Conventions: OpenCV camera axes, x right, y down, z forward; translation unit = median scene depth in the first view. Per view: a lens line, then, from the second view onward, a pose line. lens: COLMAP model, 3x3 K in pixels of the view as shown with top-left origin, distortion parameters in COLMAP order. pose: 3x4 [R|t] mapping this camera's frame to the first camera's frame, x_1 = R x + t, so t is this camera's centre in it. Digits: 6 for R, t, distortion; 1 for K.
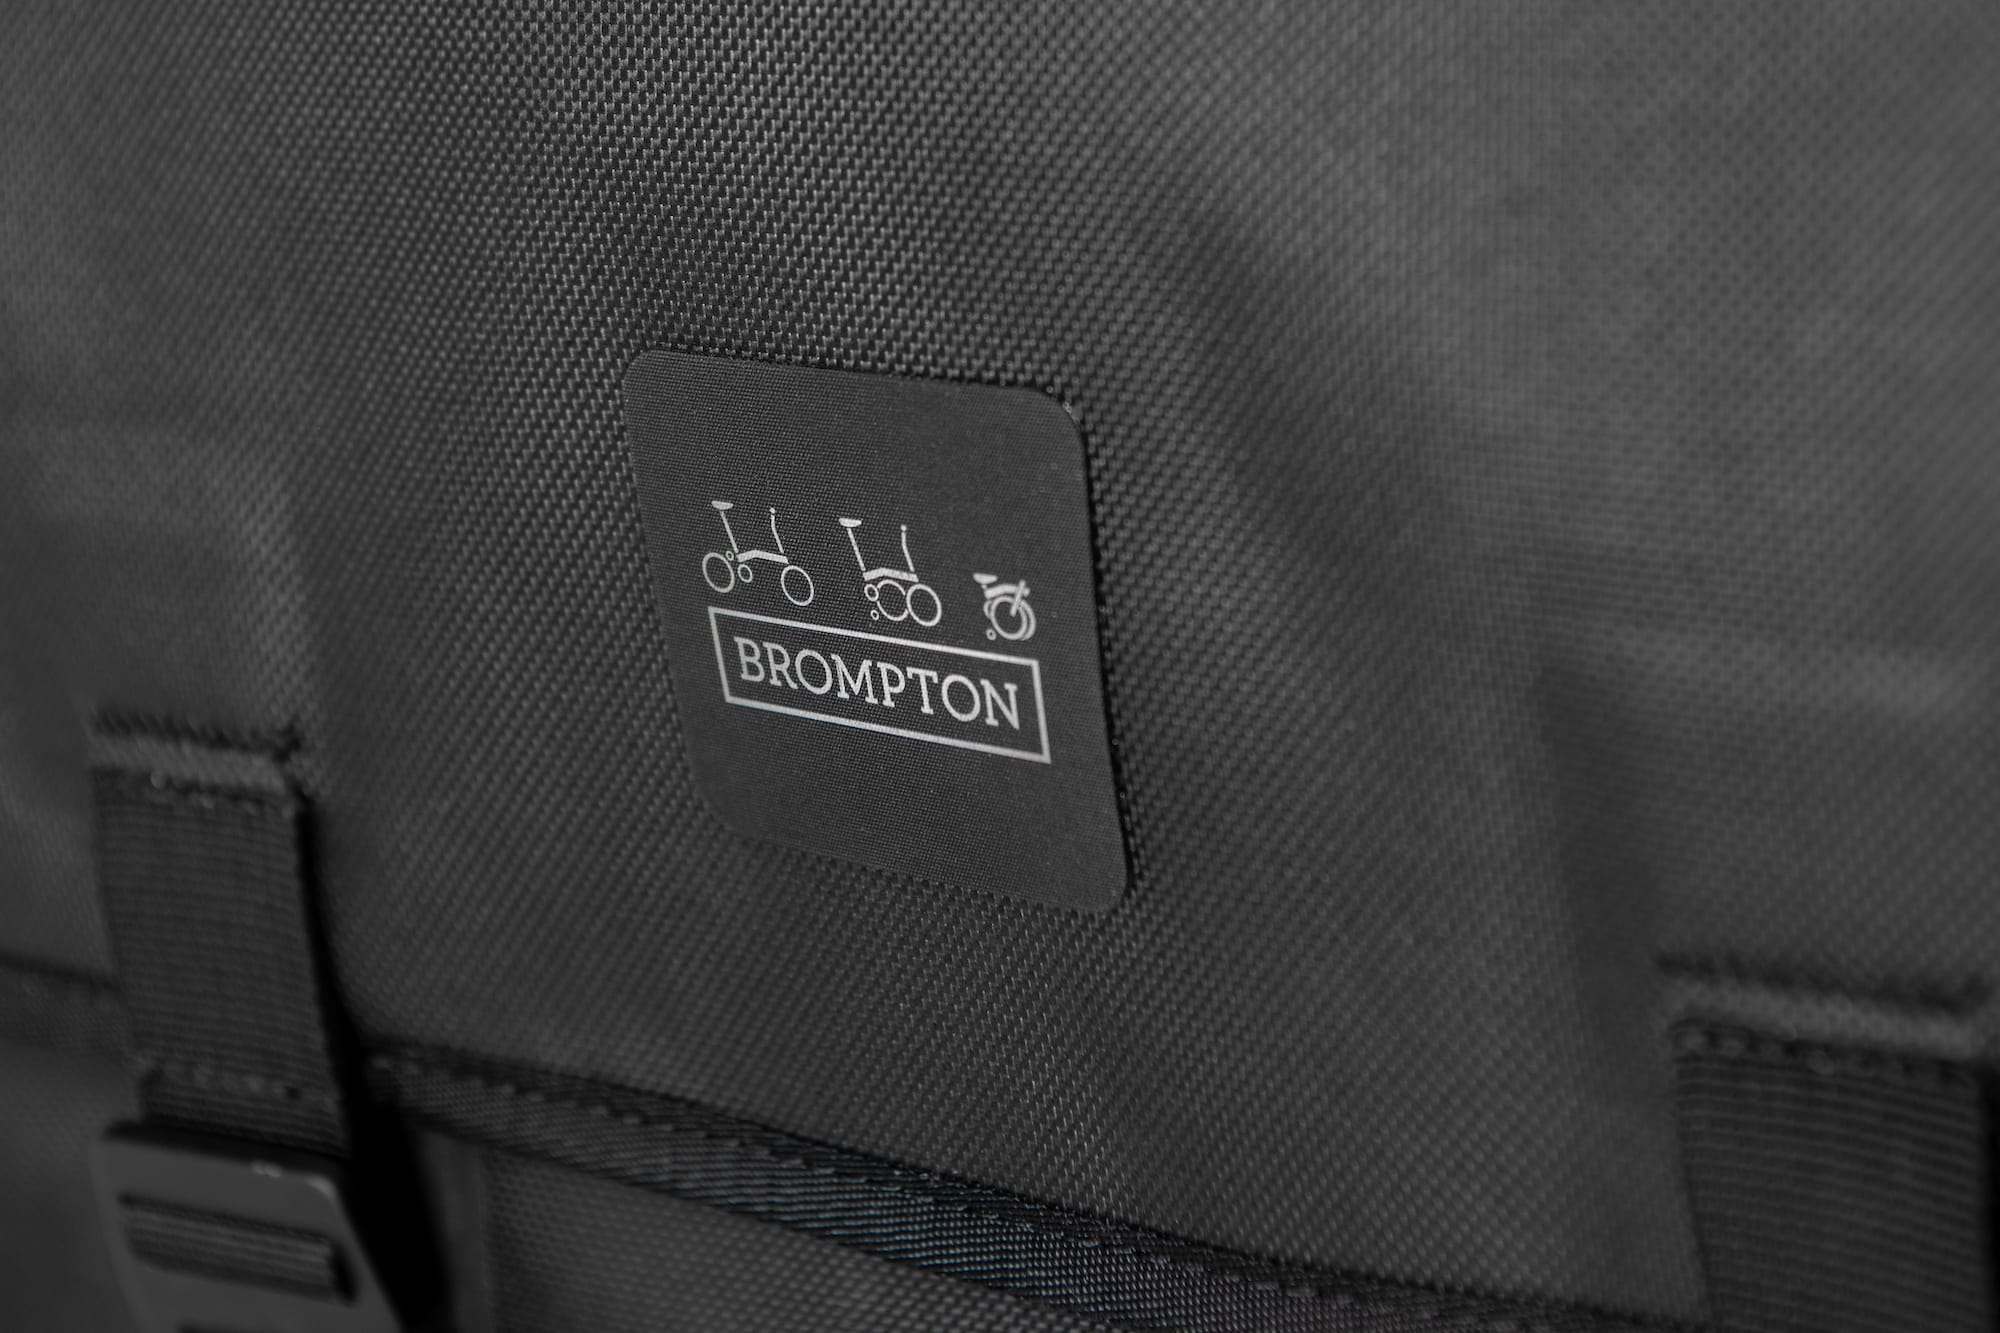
lens RADIAL K [[4059.3, 0, 1002.9], [0, 4059.3, 662.4], [0, 0, 1]] dist [0.249380, 0.000000]
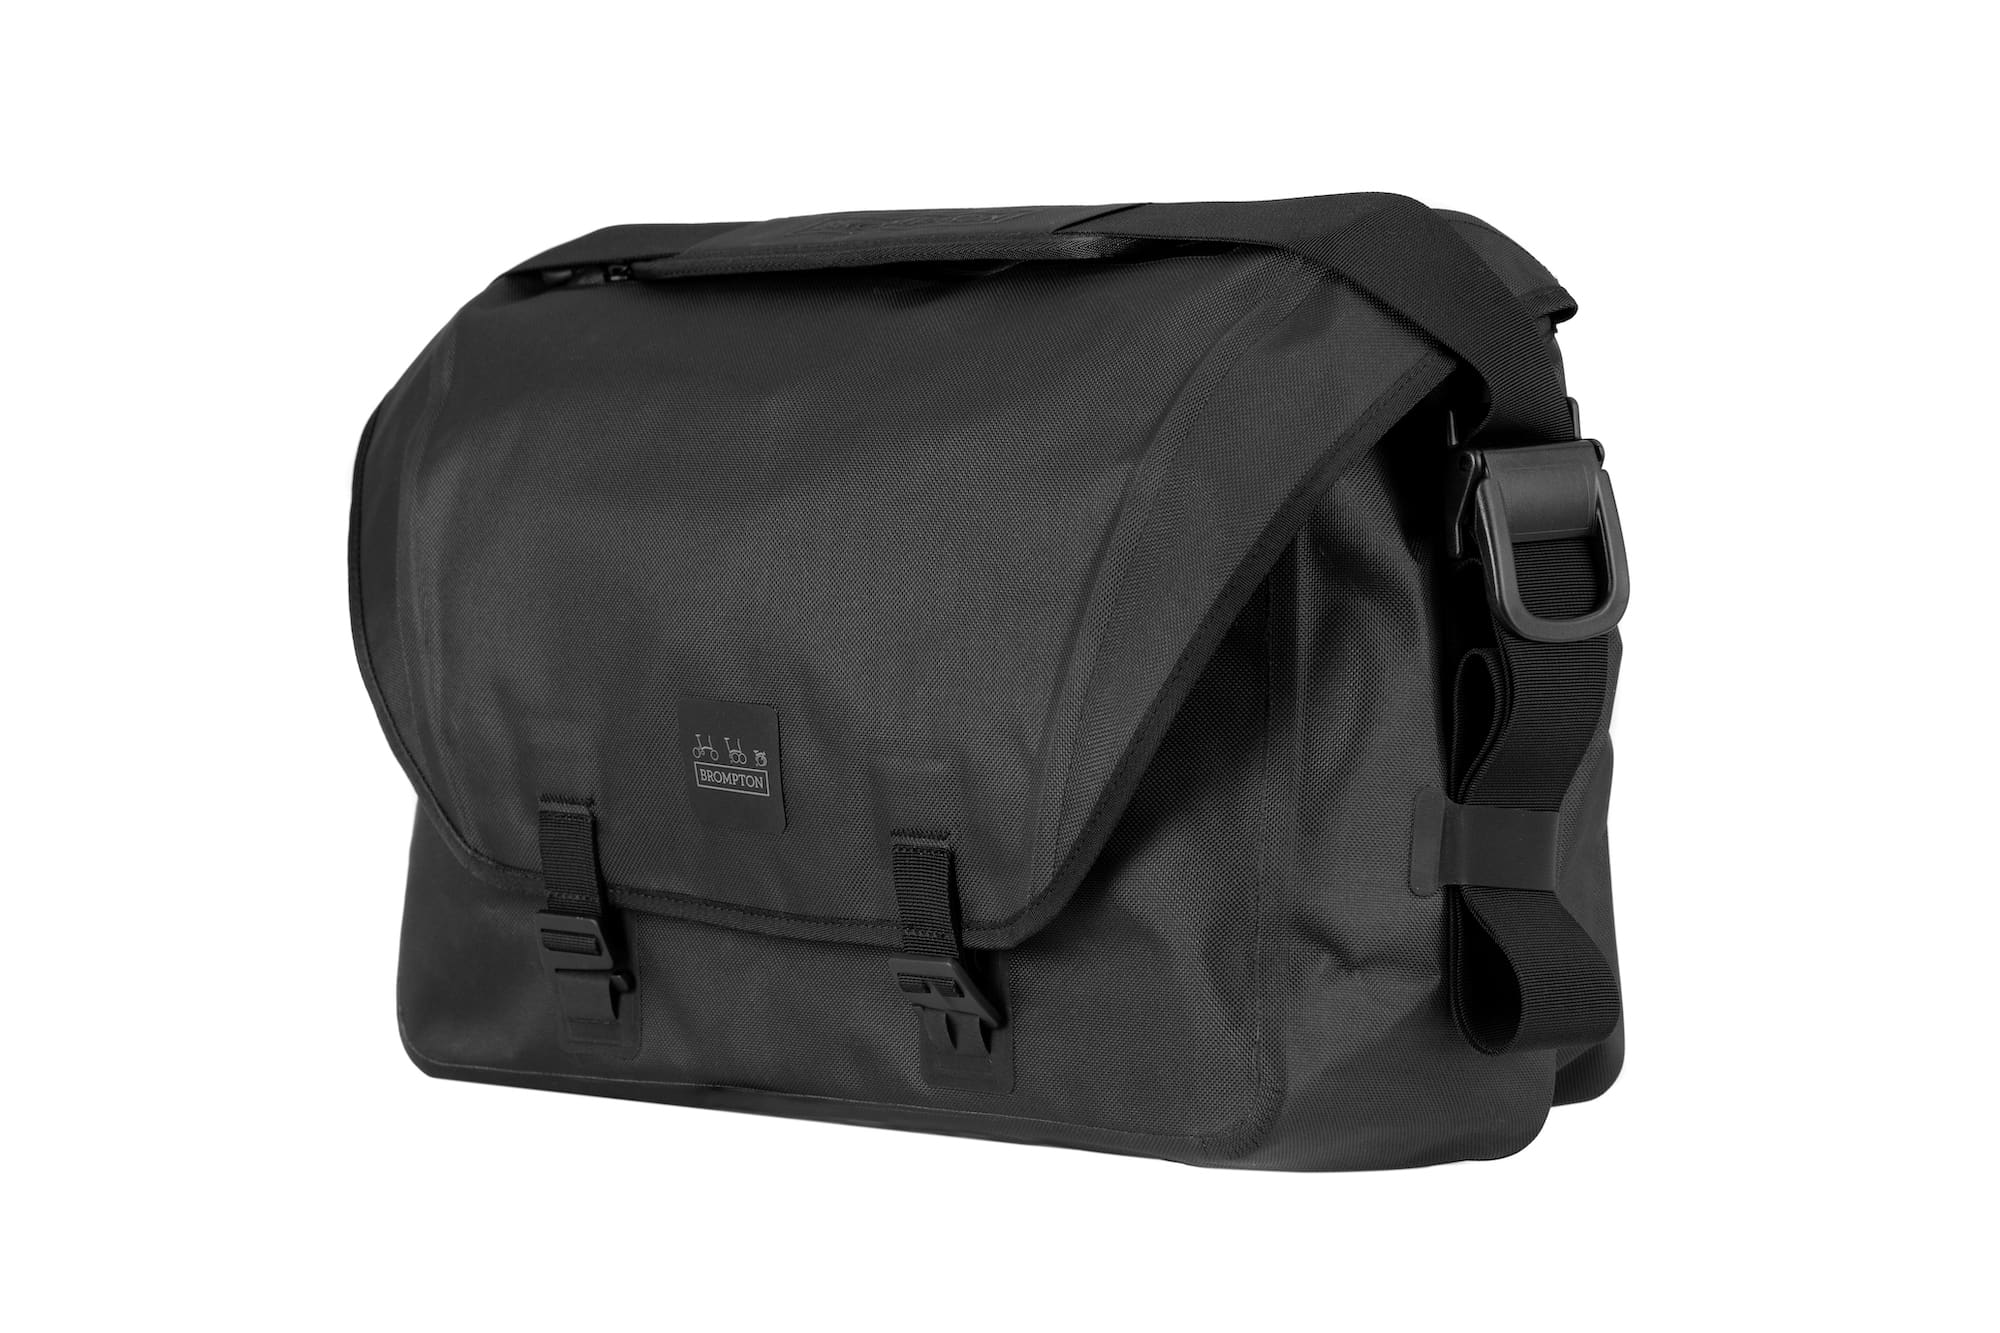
lens RADIAL K [[4059.3, 0, 997.7], [0, 4059.3, 669.8], [0, 0, 1]] dist [0.249380, 0.000000]
pose [[0.994422, 0.025588, -0.102320, 0.630804], [-0.040162, 0.988905, -0.143014, 0.456579], [0.097525, 0.146326, 0.984417, -2.913063]]
